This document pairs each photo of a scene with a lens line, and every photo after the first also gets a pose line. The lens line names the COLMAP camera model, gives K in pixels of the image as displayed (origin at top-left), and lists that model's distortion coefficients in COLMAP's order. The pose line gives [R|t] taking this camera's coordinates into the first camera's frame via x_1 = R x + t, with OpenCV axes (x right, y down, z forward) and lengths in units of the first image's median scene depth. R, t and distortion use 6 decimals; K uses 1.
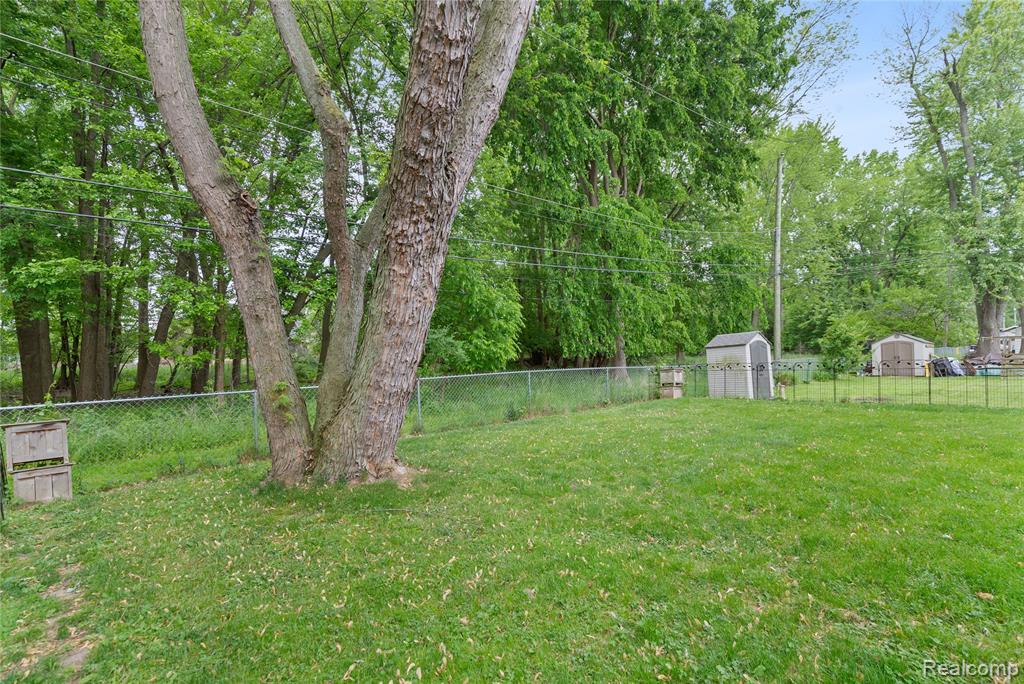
lens RADIAL K [[471.5, 0, 488.5], [0, 471.5, 360.8], [0, 0, 1]] dist [0.012337, 0.001601]
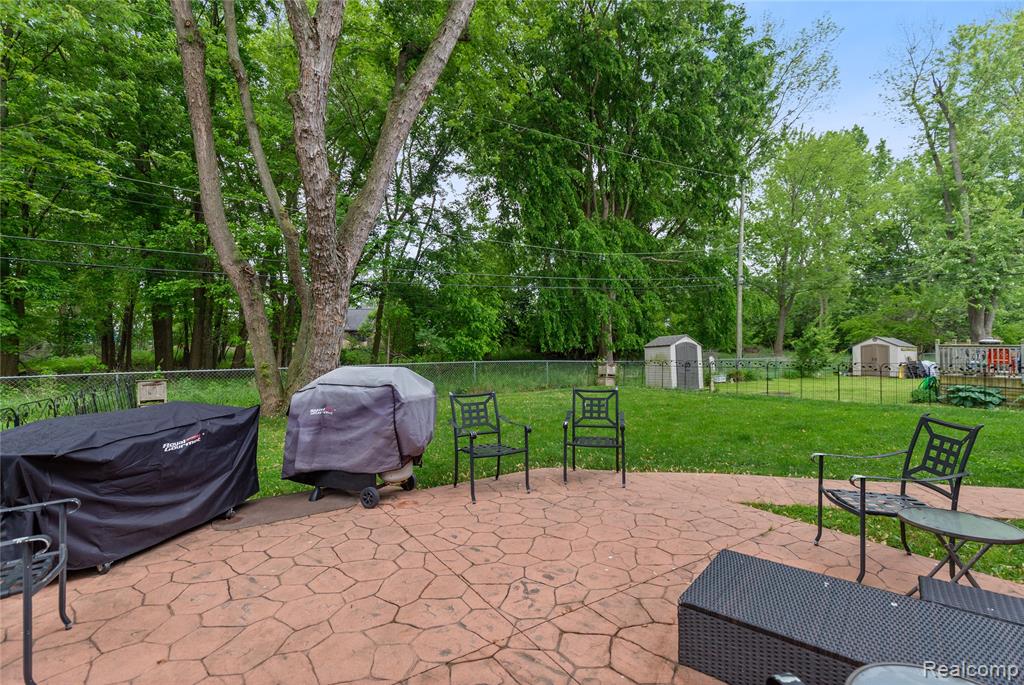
lens RADIAL K [[471.5, 0, 513.7], [0, 471.5, 343.6], [0, 0, 1]] dist [0.012337, 0.001601]
pose [[0.990362, 0.023436, -0.136504, 0.302993], [-0.025456, 0.999590, -0.013071, -0.012492], [0.136142, 0.016419, 0.990553, -0.281269]]
